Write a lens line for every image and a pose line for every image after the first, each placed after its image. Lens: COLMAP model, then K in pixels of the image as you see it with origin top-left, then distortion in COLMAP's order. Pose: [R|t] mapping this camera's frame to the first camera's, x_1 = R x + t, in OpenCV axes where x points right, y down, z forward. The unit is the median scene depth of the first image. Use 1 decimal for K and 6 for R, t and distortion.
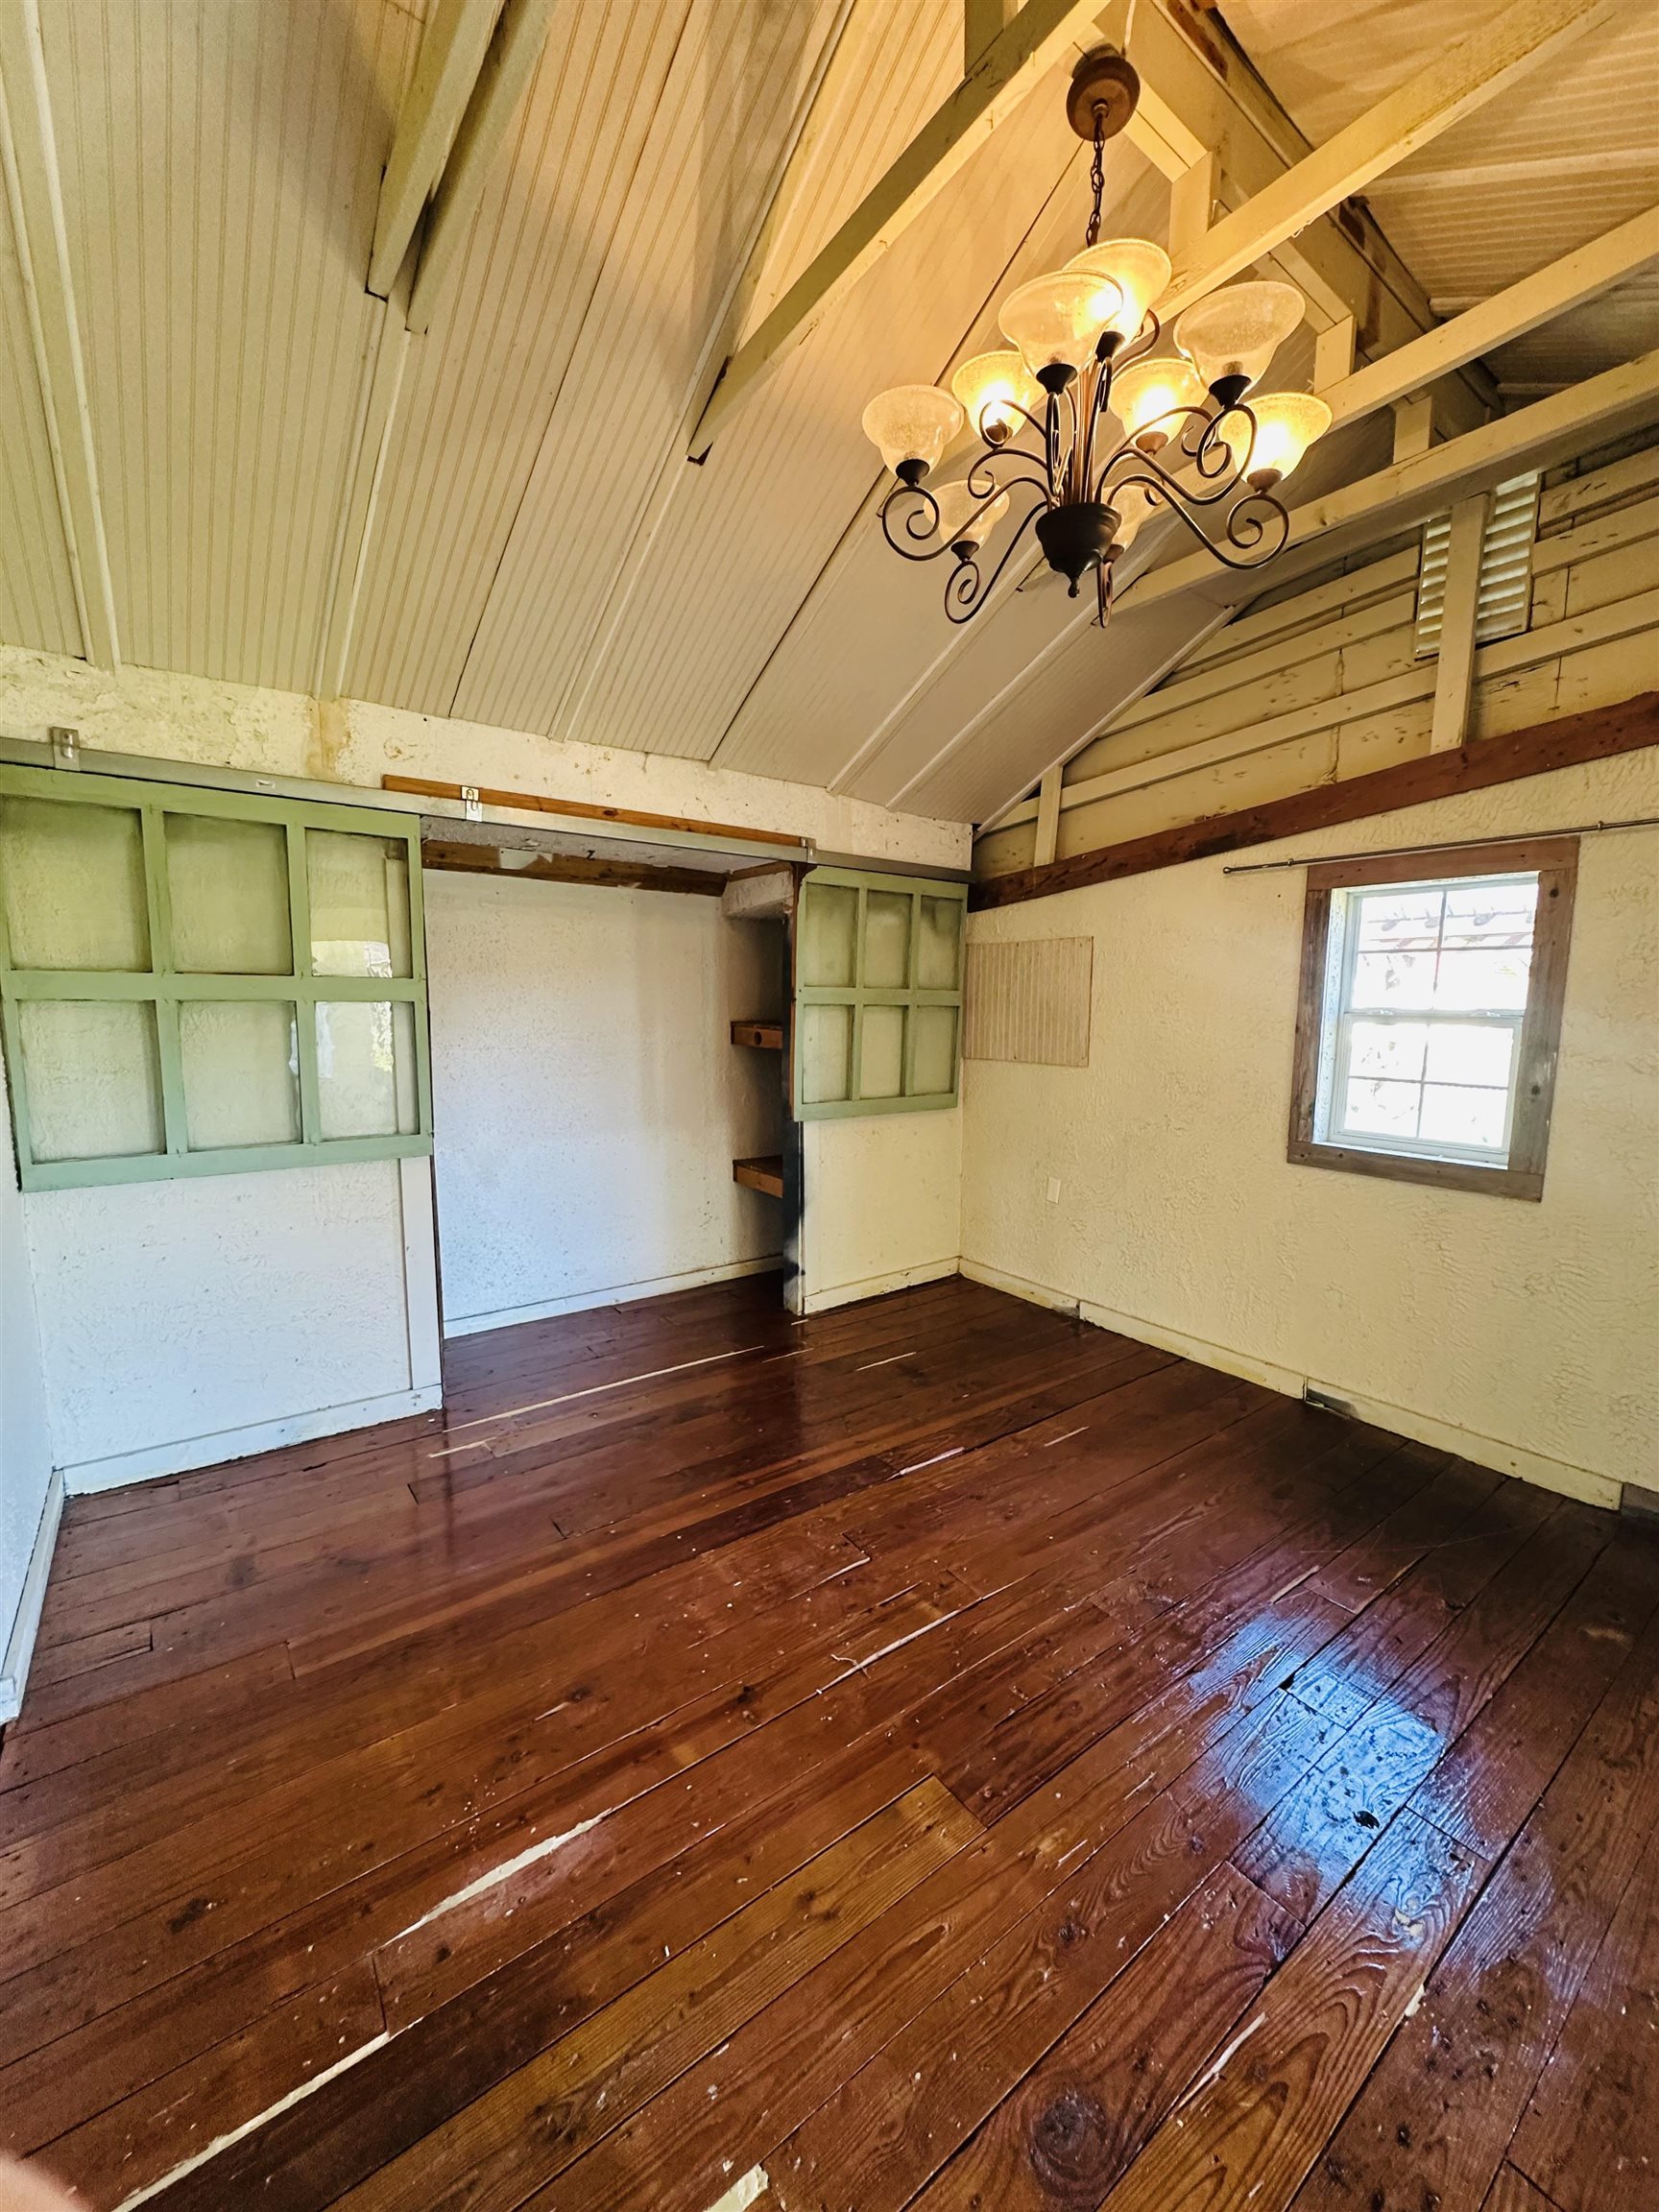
lens RADIAL K [[881.2, 0, 825.1], [0, 881.2, 1105.7], [0, 0, 1]] dist [-0.002666, 0.000569]
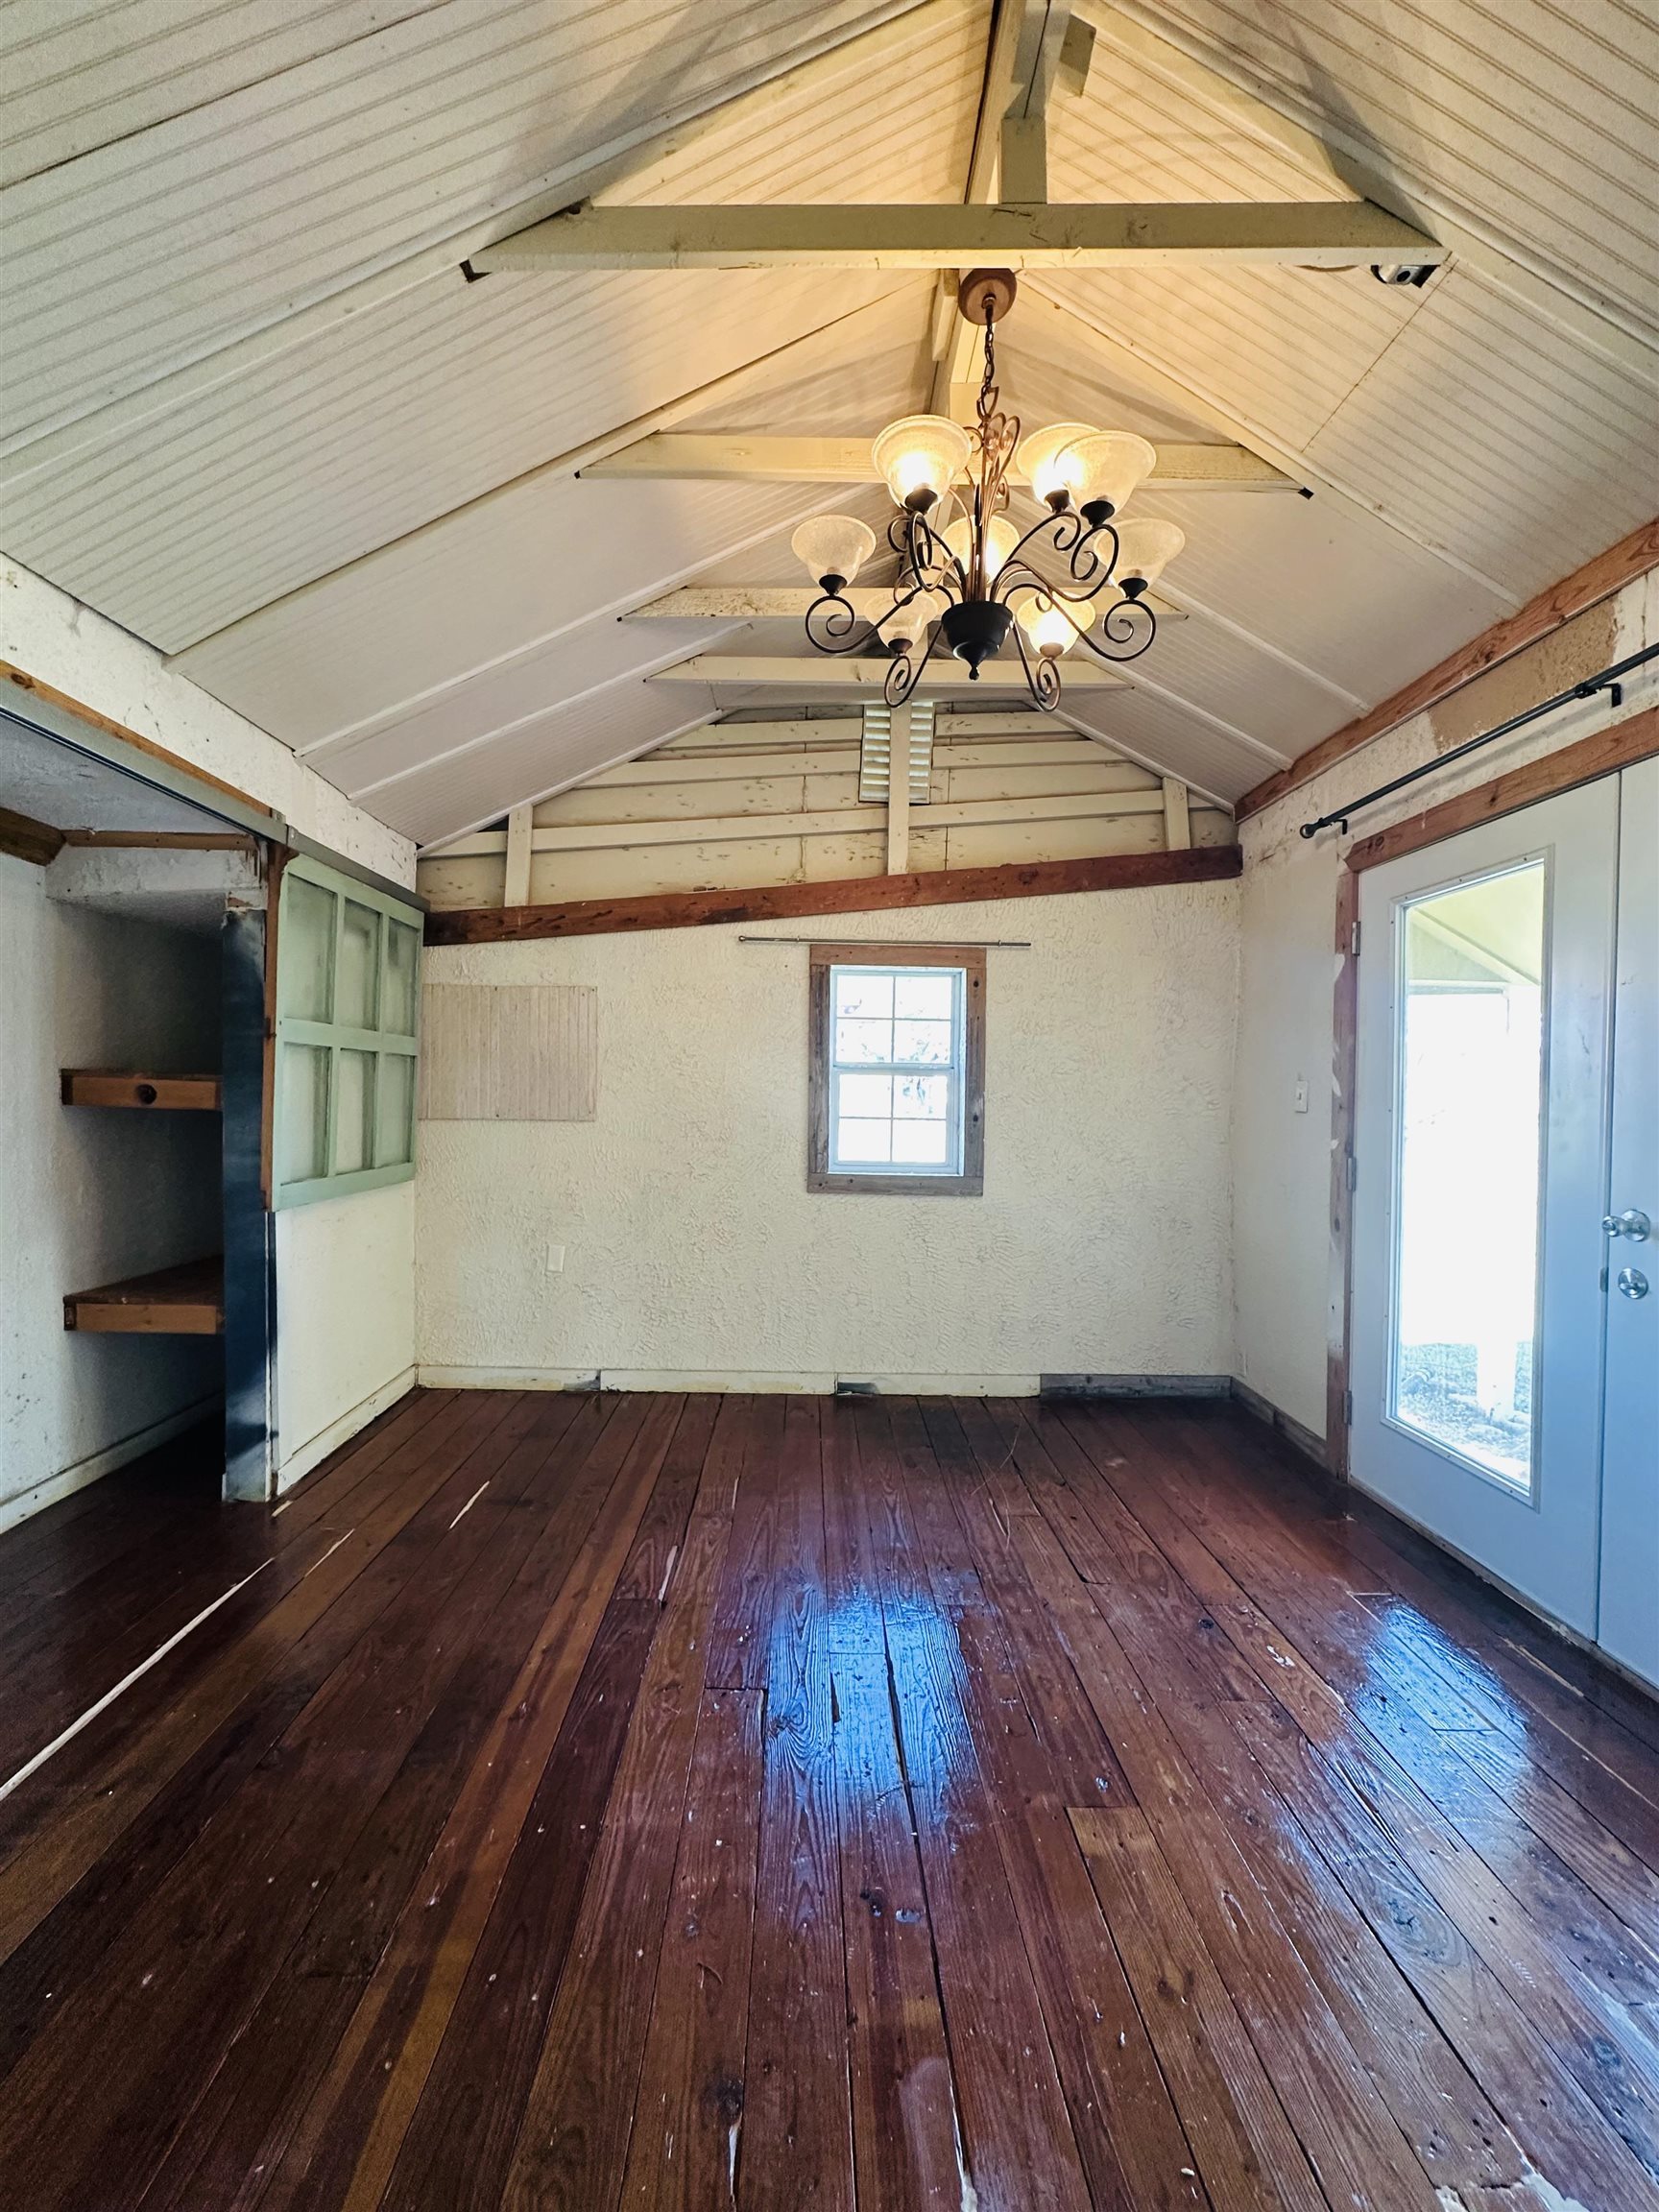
lens RADIAL K [[881.2, 0, 827.5], [0, 881.2, 1105.9], [0, 0, 1]] dist [-0.002666, 0.000569]
pose [[0.577557, -0.013466, 0.816239, -0.396186], [0.085581, 0.995353, -0.044135, 0.003823], [-0.811852, 0.095345, 0.576026, 0.282491]]
